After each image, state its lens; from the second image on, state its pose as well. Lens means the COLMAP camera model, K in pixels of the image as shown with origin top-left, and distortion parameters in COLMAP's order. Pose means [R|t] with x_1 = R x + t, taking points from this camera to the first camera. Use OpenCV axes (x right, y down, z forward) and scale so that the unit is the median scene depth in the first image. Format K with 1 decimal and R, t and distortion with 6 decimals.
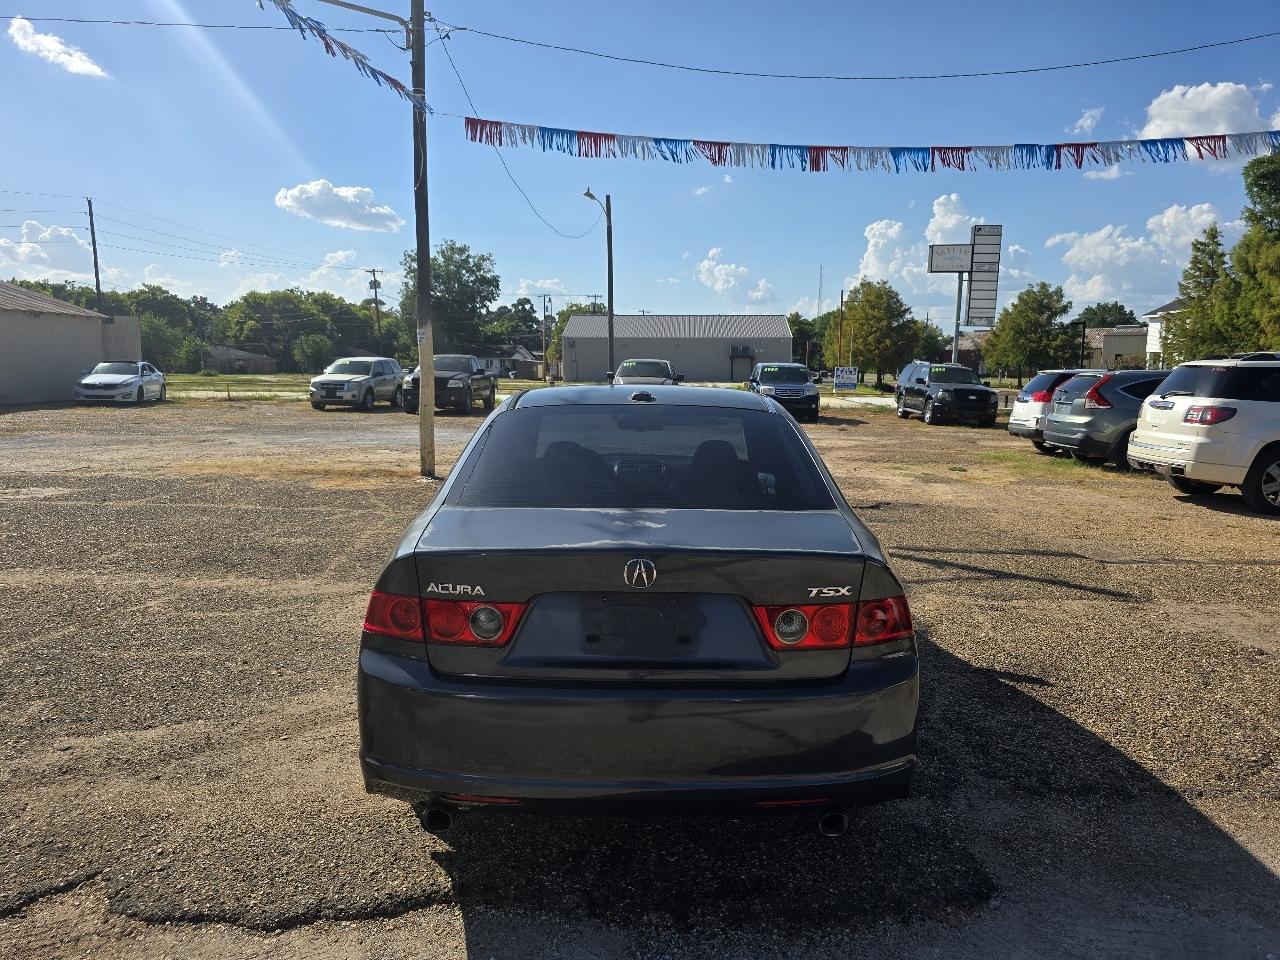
lens RADIAL K [[868.9, 0, 639.0], [0, 868.9, 493.2], [0, 0, 1]] dist [0.038573, -0.040604]
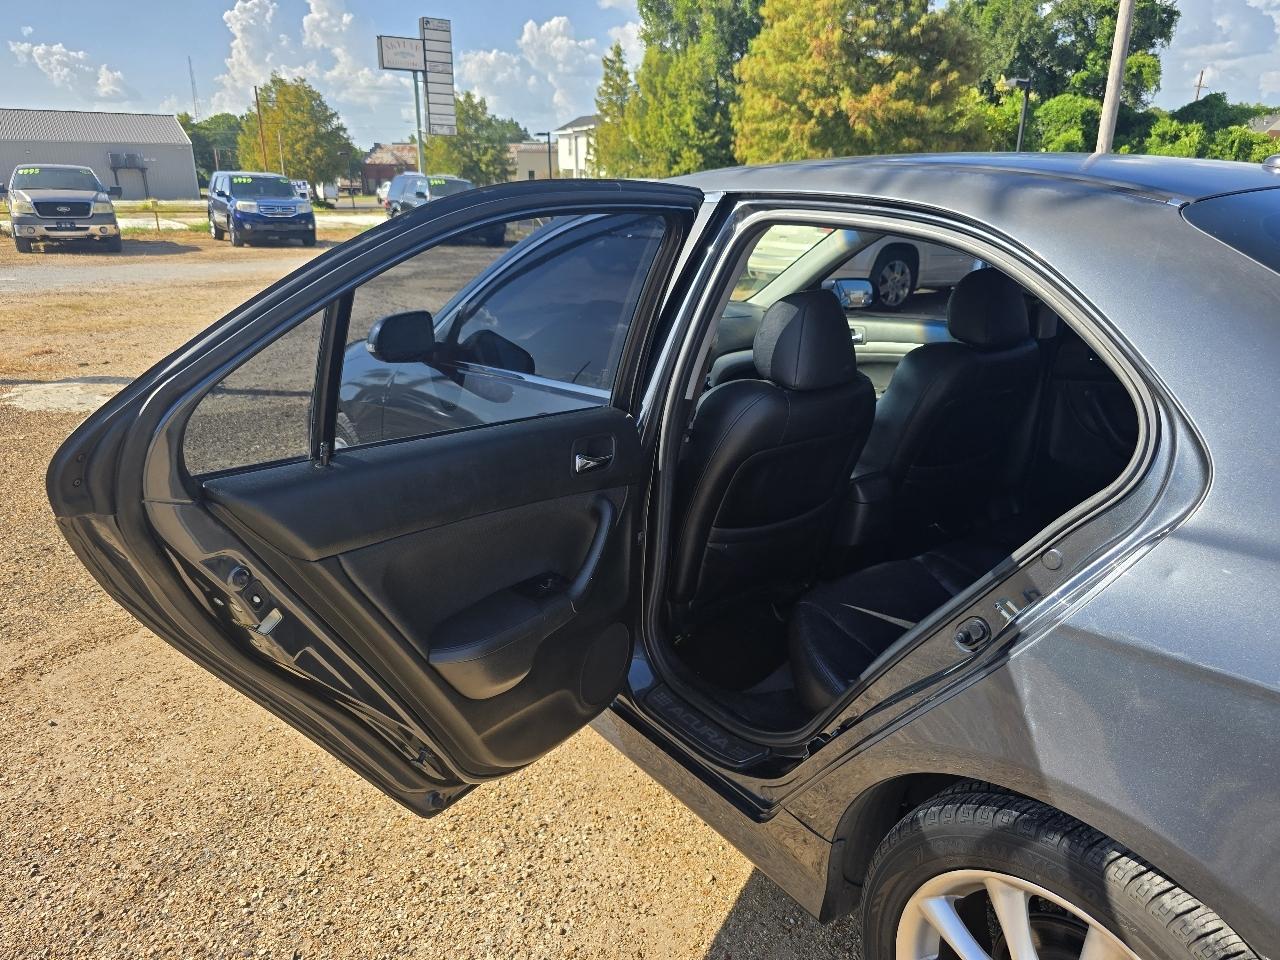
lens RADIAL K [[868.9, 0, 627.8], [0, 868.9, 491.8], [0, 0, 1]] dist [0.038573, -0.040604]
pose [[0.800105, -0.199819, 0.565601, -0.075416], [0.087085, 0.971591, 0.220060, -0.010797], [-0.593506, -0.126816, 0.794776, 0.112912]]
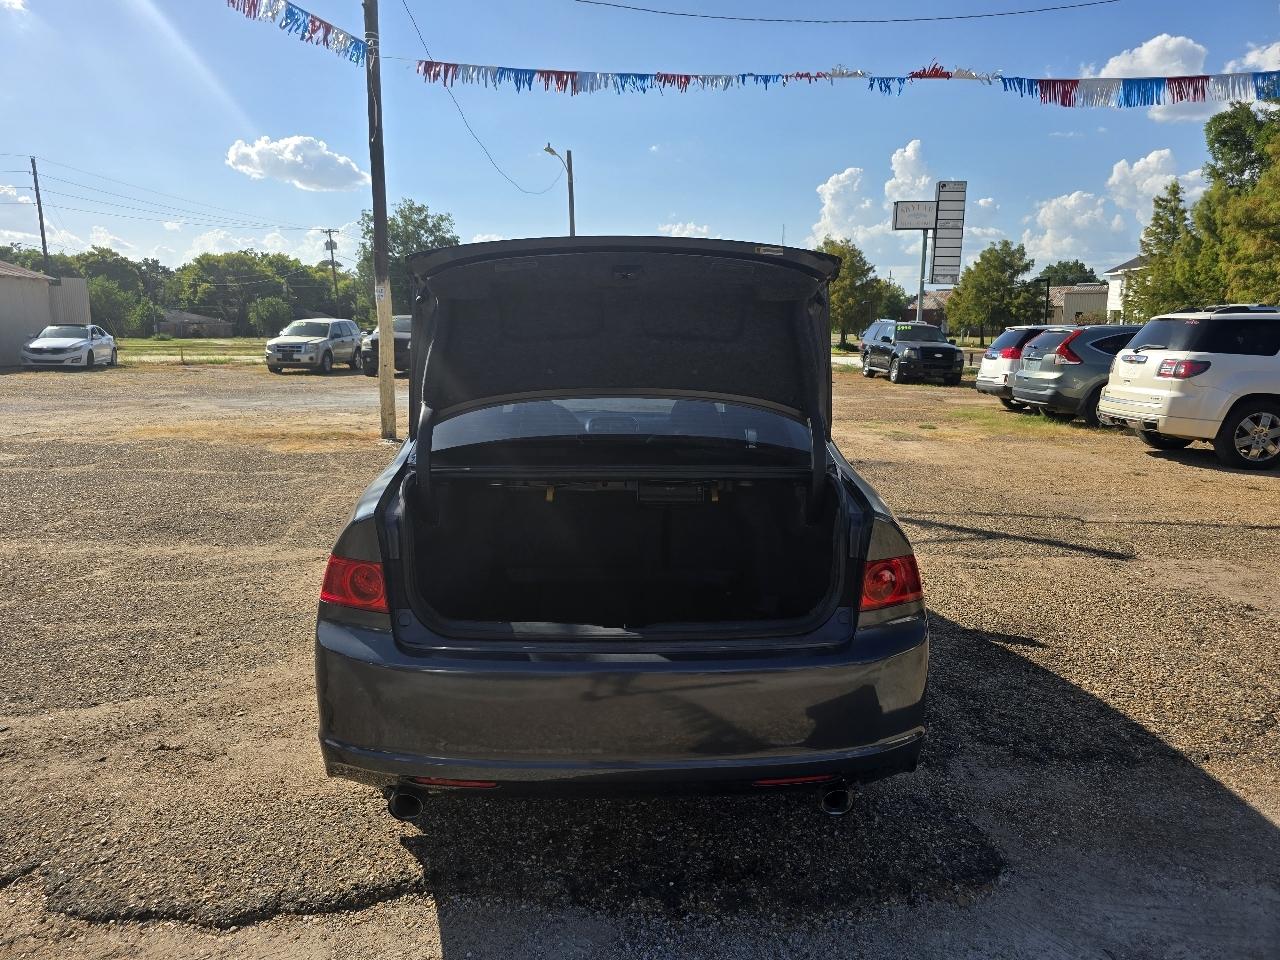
lens RADIAL K [[868.9, 0, 623.5], [0, 868.9, 482.9], [0, 0, 1]] dist [0.038573, -0.040604]
pose [[0.999656, -0.010436, 0.024057, -0.002167], [0.009686, 0.999471, 0.031055, 0.001003], [-0.024368, -0.030812, 0.999228, 0.008979]]
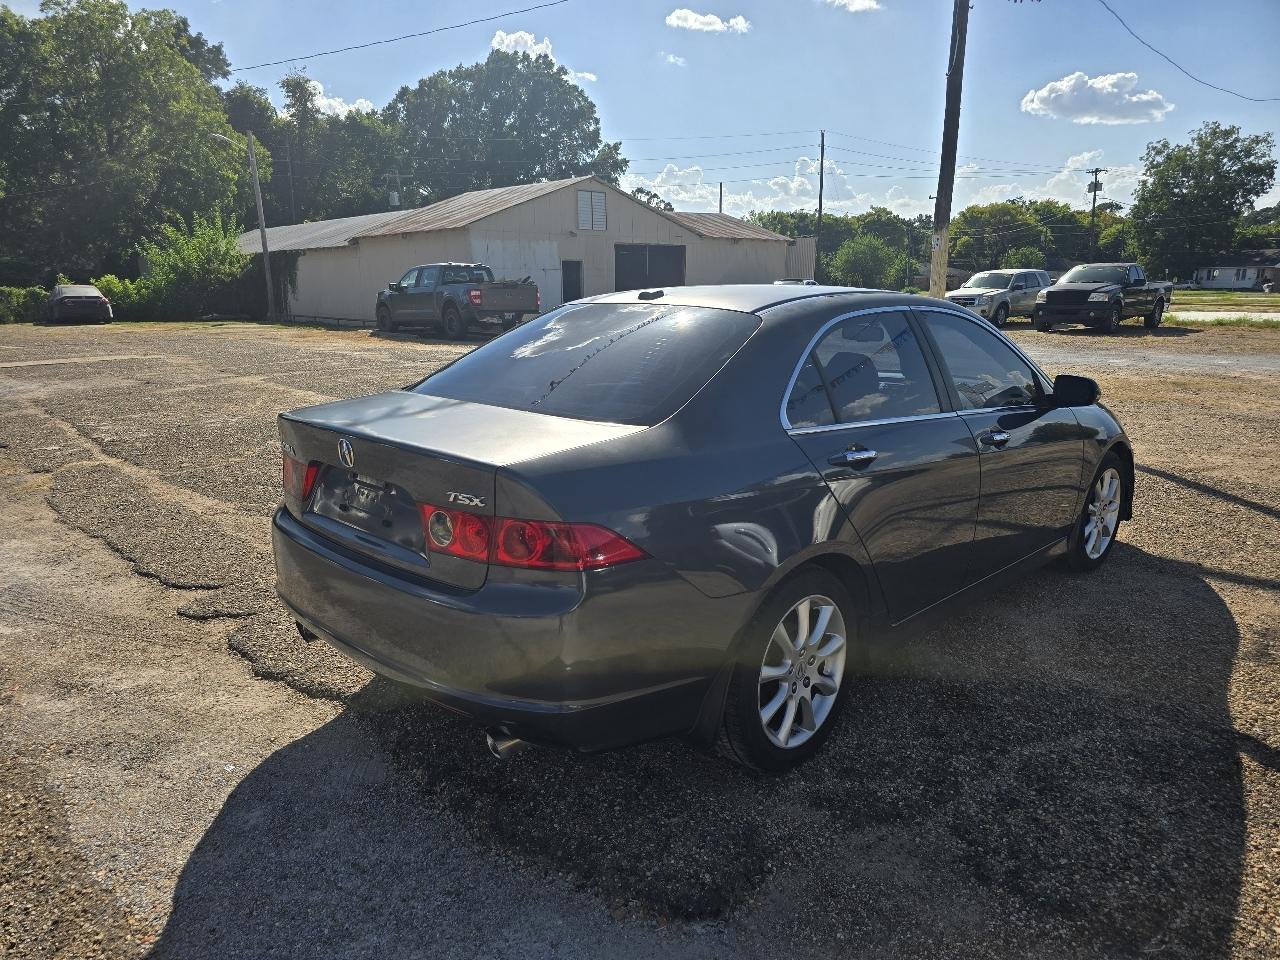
lens RADIAL K [[868.9, 0, 620.0], [0, 868.9, 495.4], [0, 0, 1]] dist [0.038573, -0.040604]
pose [[0.698927, 0.156000, -0.697972, 0.093106], [-0.089634, 0.987333, 0.130918, -0.002745], [0.709554, -0.028940, 0.704057, 0.042828]]
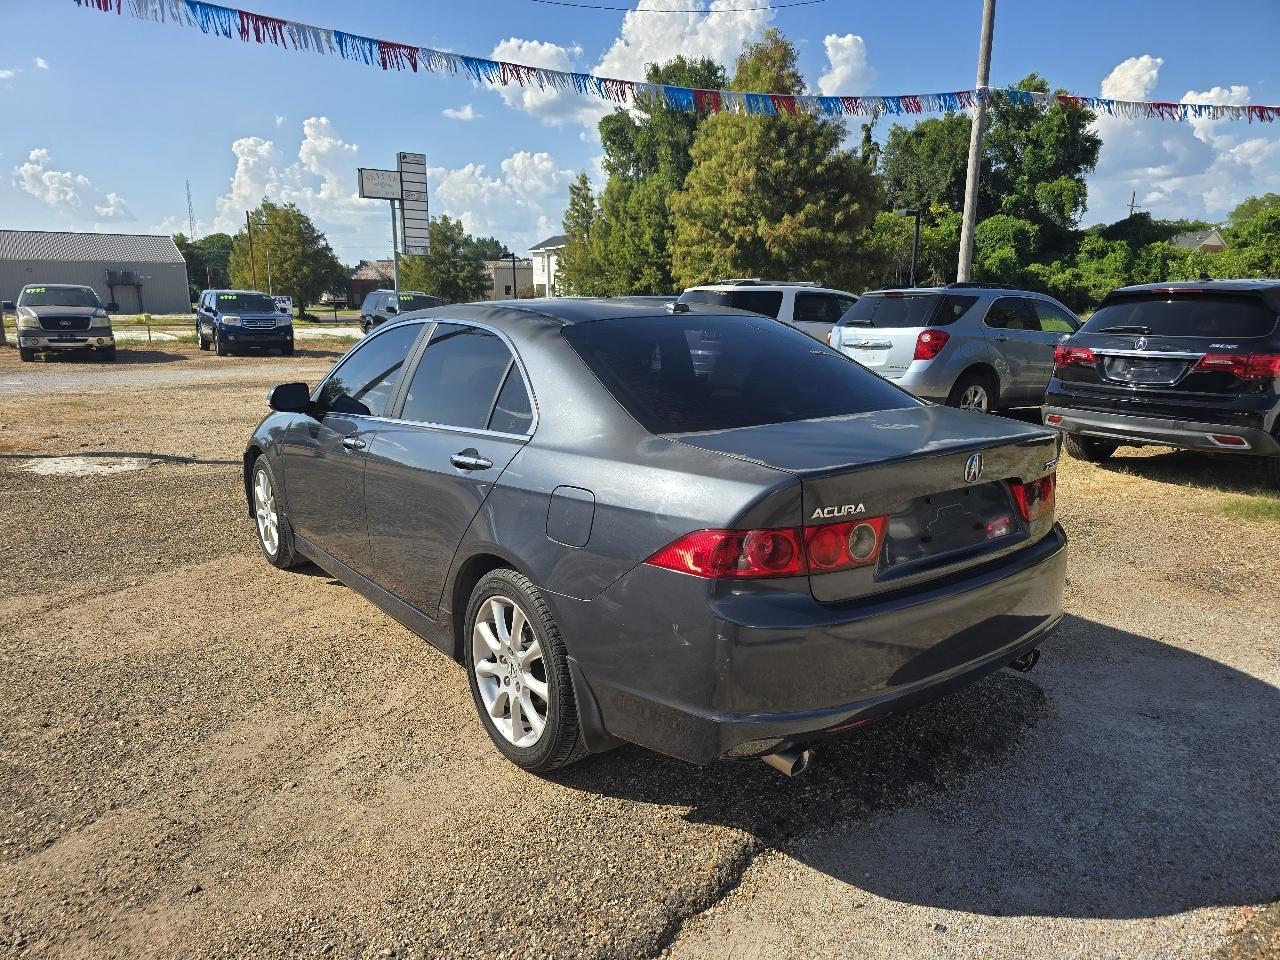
lens RADIAL K [[868.9, 0, 622.0], [0, 868.9, 507.9], [0, 0, 1]] dist [0.038573, -0.040604]
pose [[0.792513, -0.147848, 0.591662, -0.087892], [0.092884, 0.988112, 0.122500, -0.002585], [-0.602740, -0.042127, 0.796825, 0.037714]]
